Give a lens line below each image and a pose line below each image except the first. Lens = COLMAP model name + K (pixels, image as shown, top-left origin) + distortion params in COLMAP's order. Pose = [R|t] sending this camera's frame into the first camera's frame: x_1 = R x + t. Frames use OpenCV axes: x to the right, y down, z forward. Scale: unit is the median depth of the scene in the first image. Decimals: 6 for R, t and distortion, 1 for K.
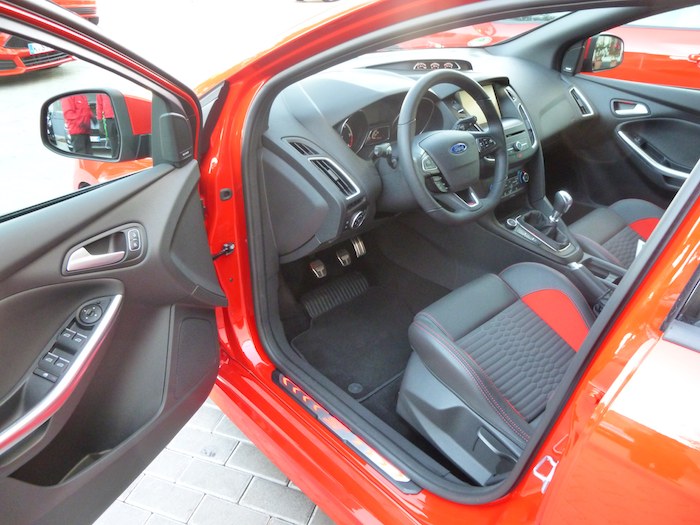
lens RADIAL K [[538.6, 0, 350.2], [0, 538.6, 262.0], [0, 0, 1]] dist [-0.106945, 0.072904]
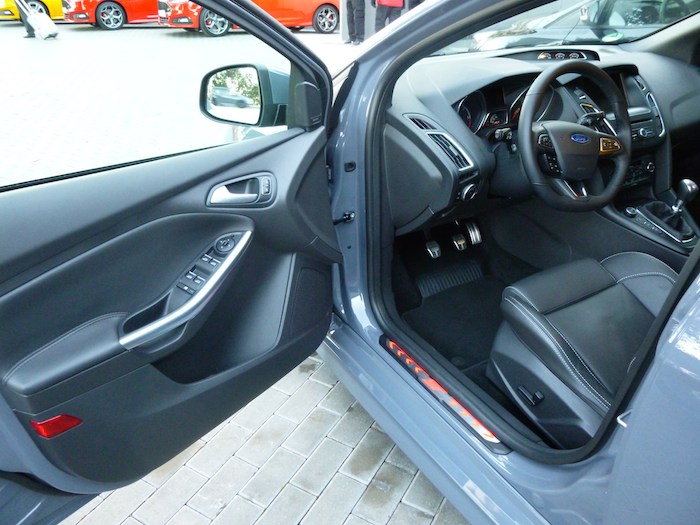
lens RADIAL K [[538.6, 0, 350.2], [0, 538.6, 262.0], [0, 0, 1]] dist [-0.106945, 0.072904]
pose [[0.969046, 0.068223, -0.237267, 0.046611], [-0.076659, 0.996705, -0.026498, 0.106493], [0.234678, 0.043867, 0.971083, -0.069535]]
